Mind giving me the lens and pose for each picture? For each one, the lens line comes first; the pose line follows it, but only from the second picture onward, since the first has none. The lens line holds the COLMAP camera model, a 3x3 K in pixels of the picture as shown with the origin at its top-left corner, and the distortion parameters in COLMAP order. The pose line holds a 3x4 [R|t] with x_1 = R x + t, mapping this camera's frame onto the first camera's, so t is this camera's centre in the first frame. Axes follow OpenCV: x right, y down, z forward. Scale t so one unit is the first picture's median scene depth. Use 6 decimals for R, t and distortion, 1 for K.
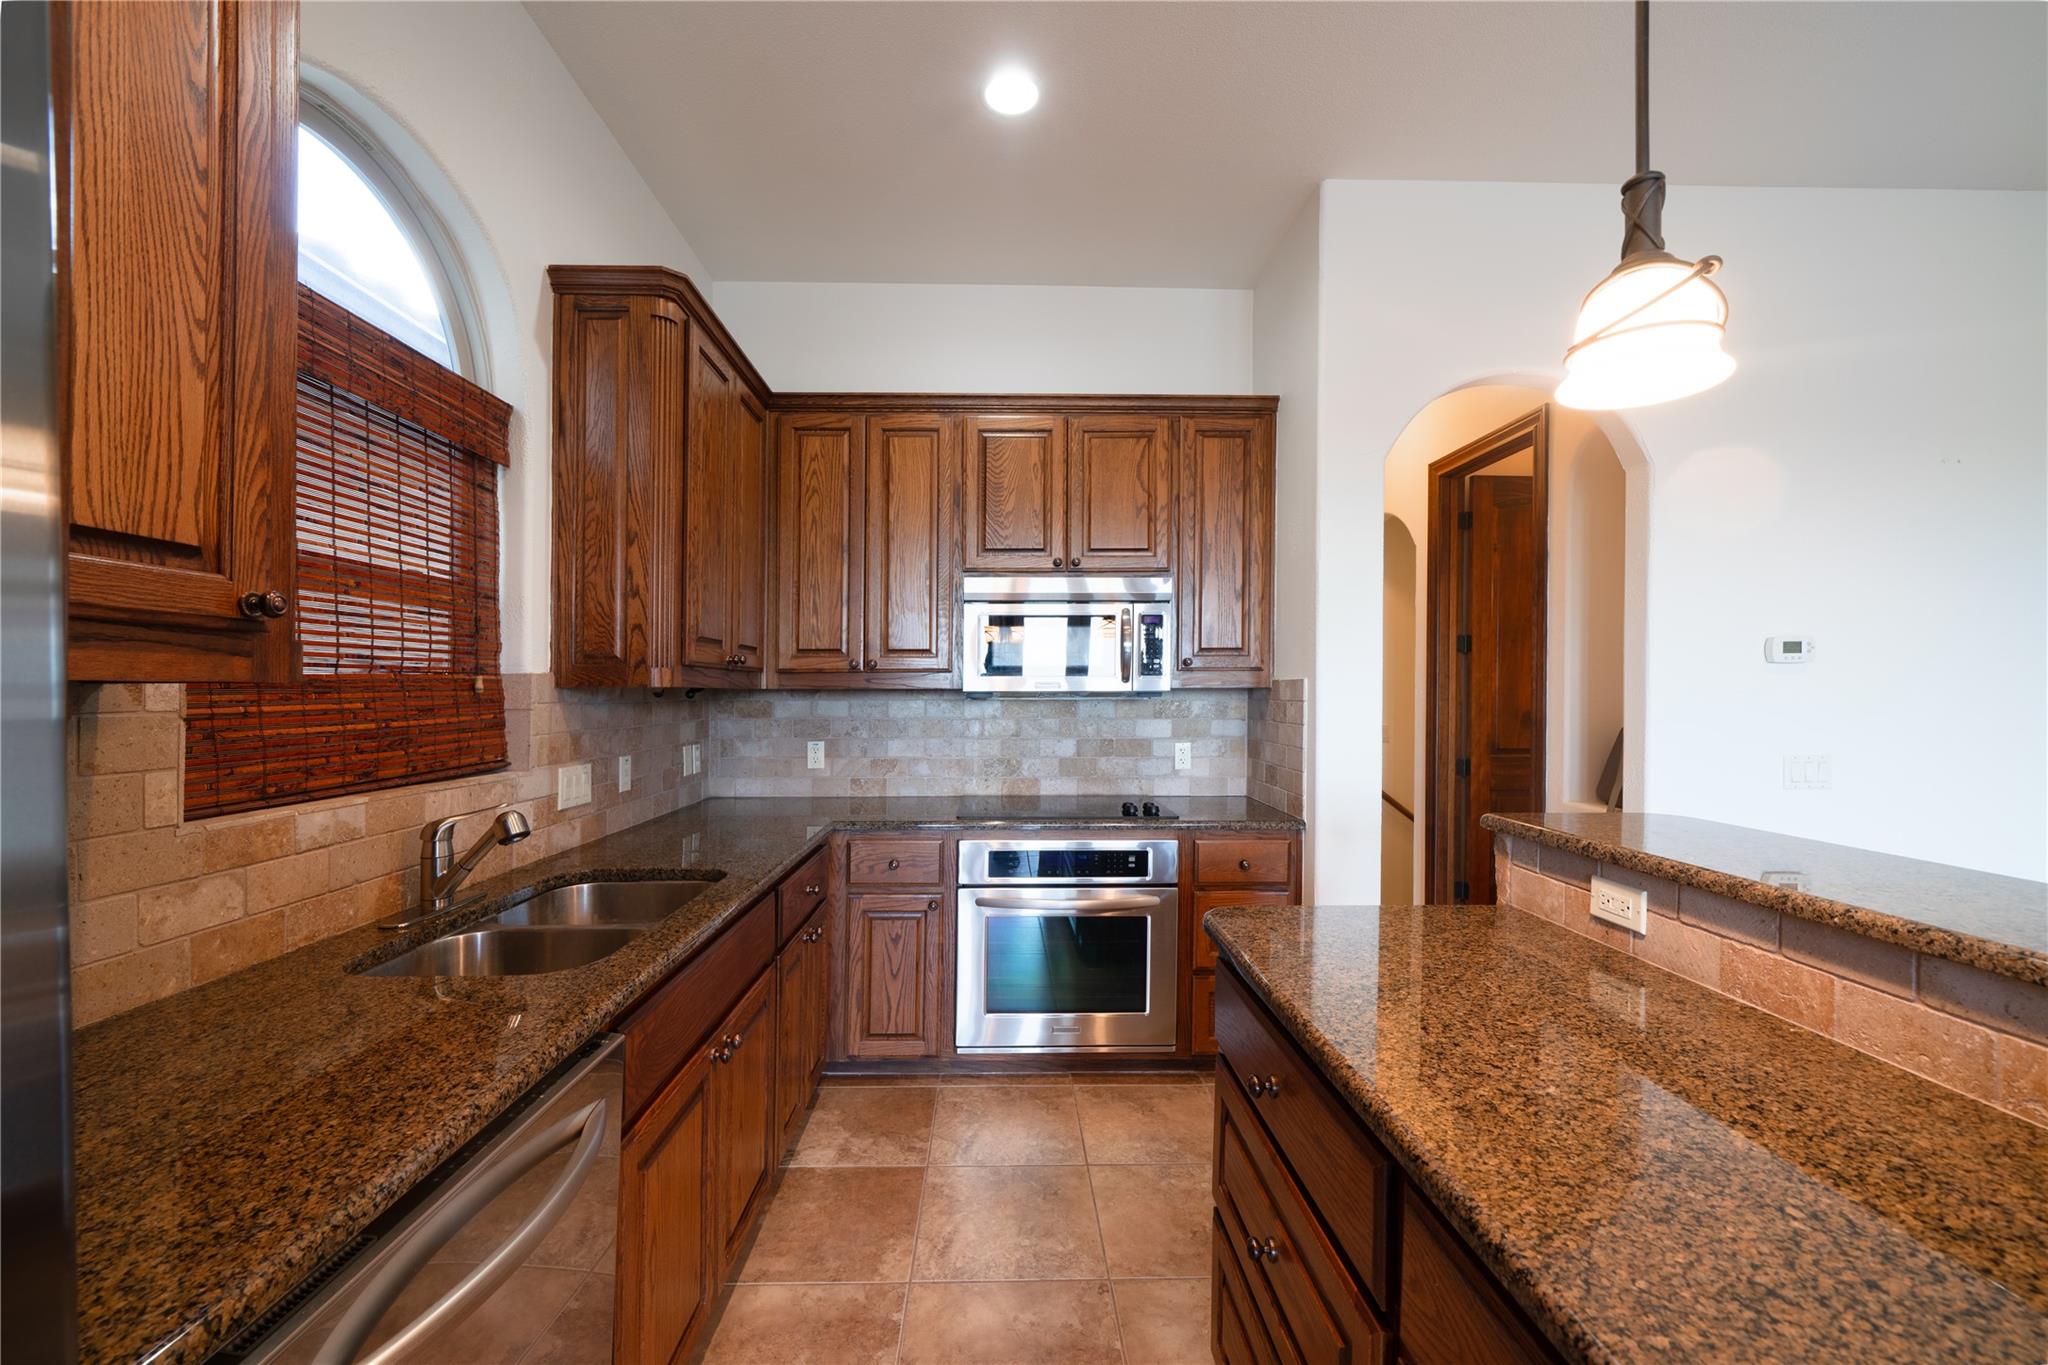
lens RADIAL K [[756.4, 0, 1035.7], [0, 756.4, 662.9], [0, 0, 1]] dist [-0.000976, -0.000038]
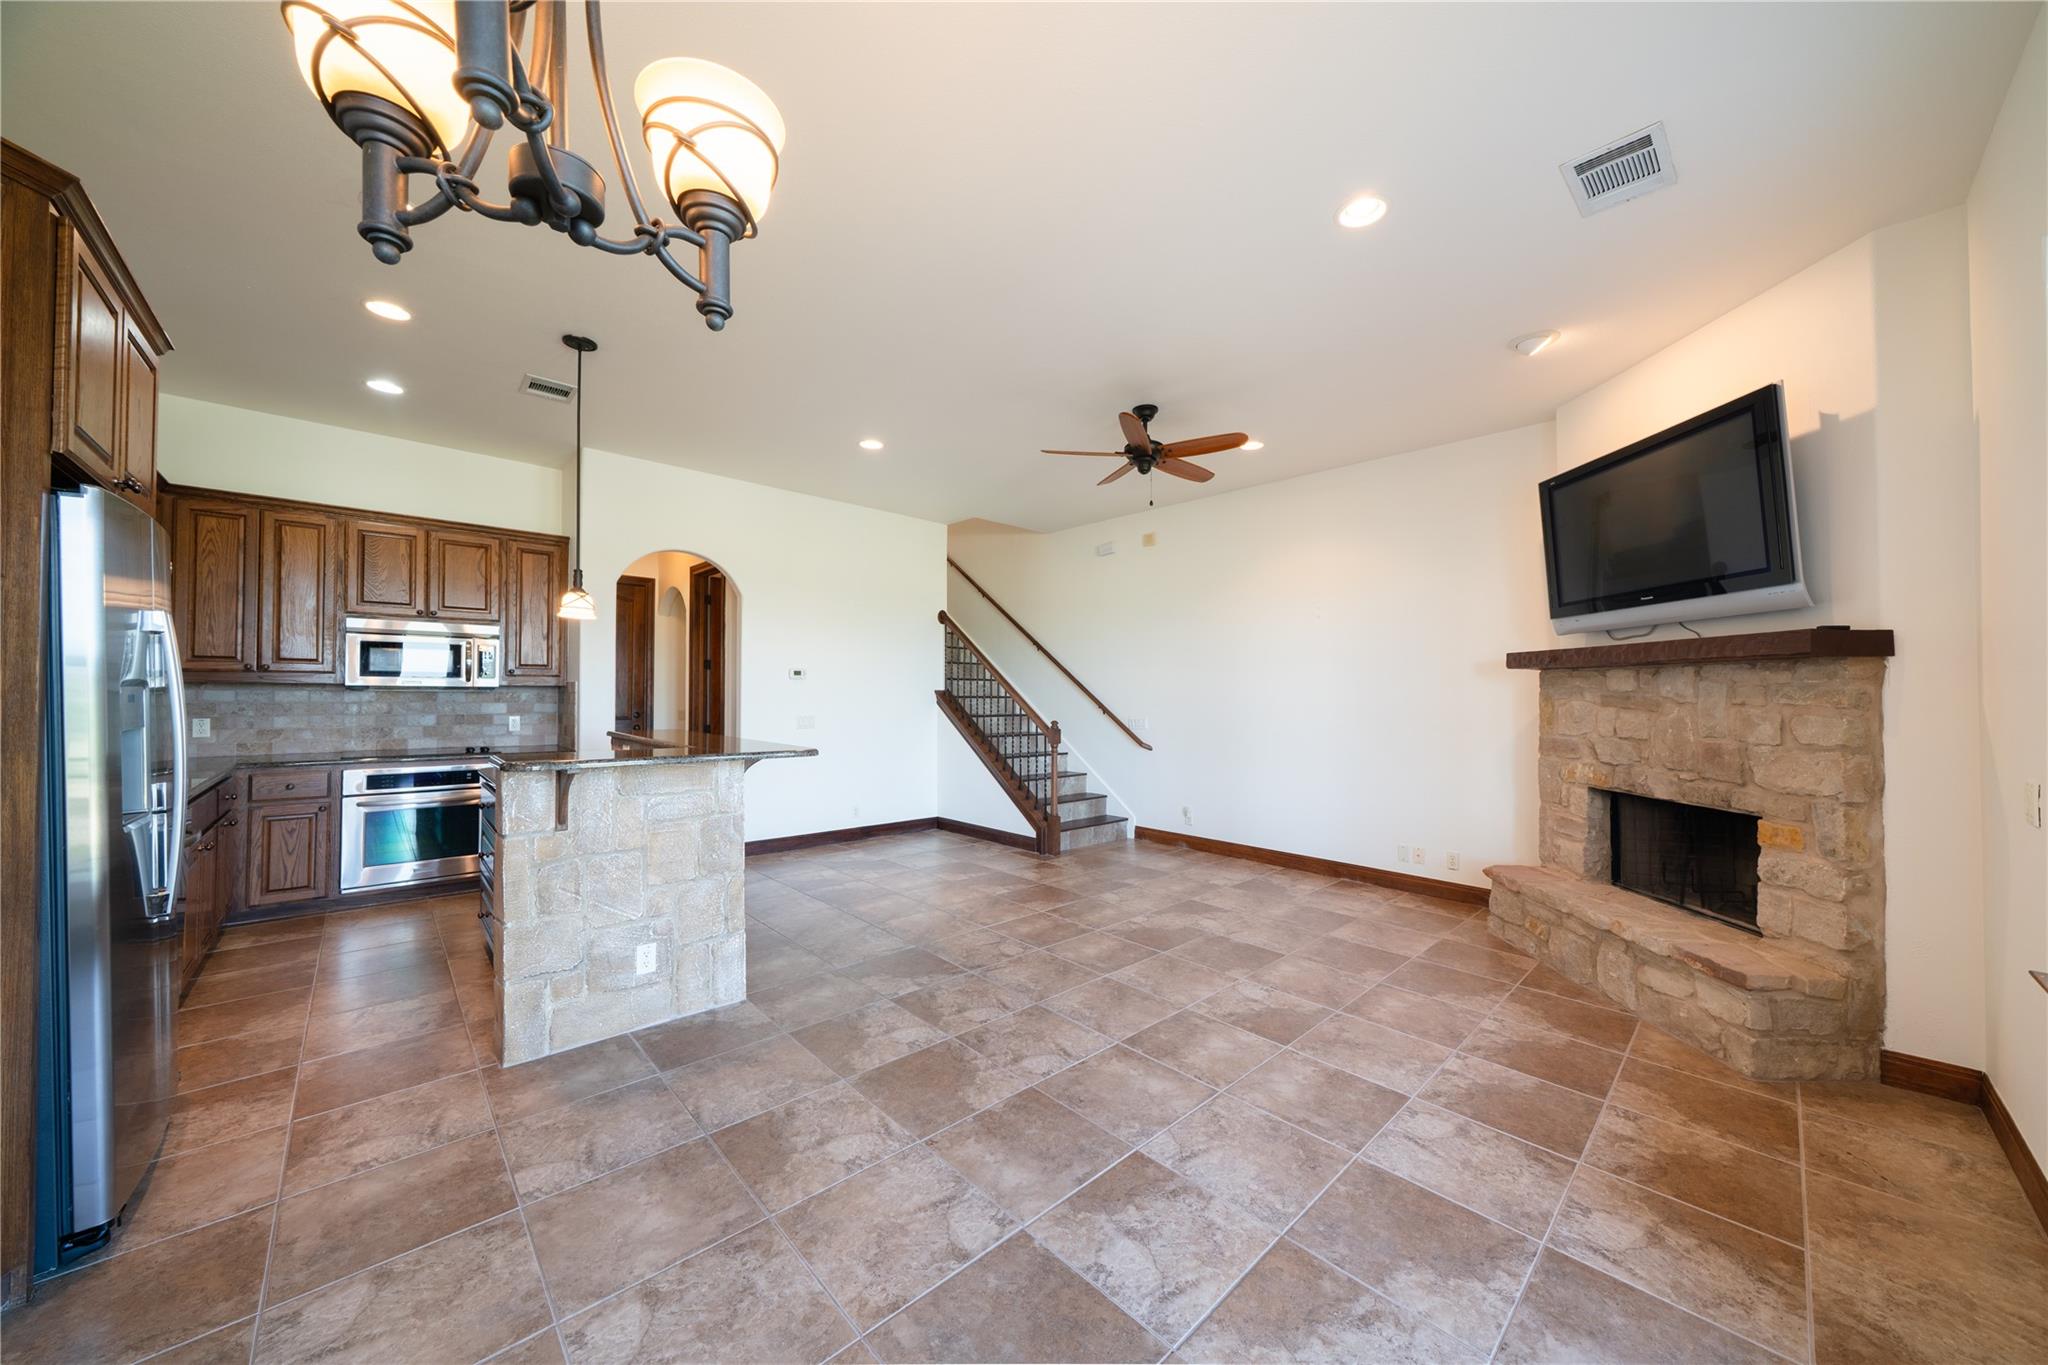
lens RADIAL K [[724.1, 0, 1055.7], [0, 724.1, 699.5], [0, 0, 1]] dist [-0.009031, 0.001052]
pose [[0.755529, 0.003641, 0.655105, 0.050385], [-0.035497, 0.998743, 0.035388, -0.042833], [-0.654153, -0.049991, 0.754708, -1.222843]]
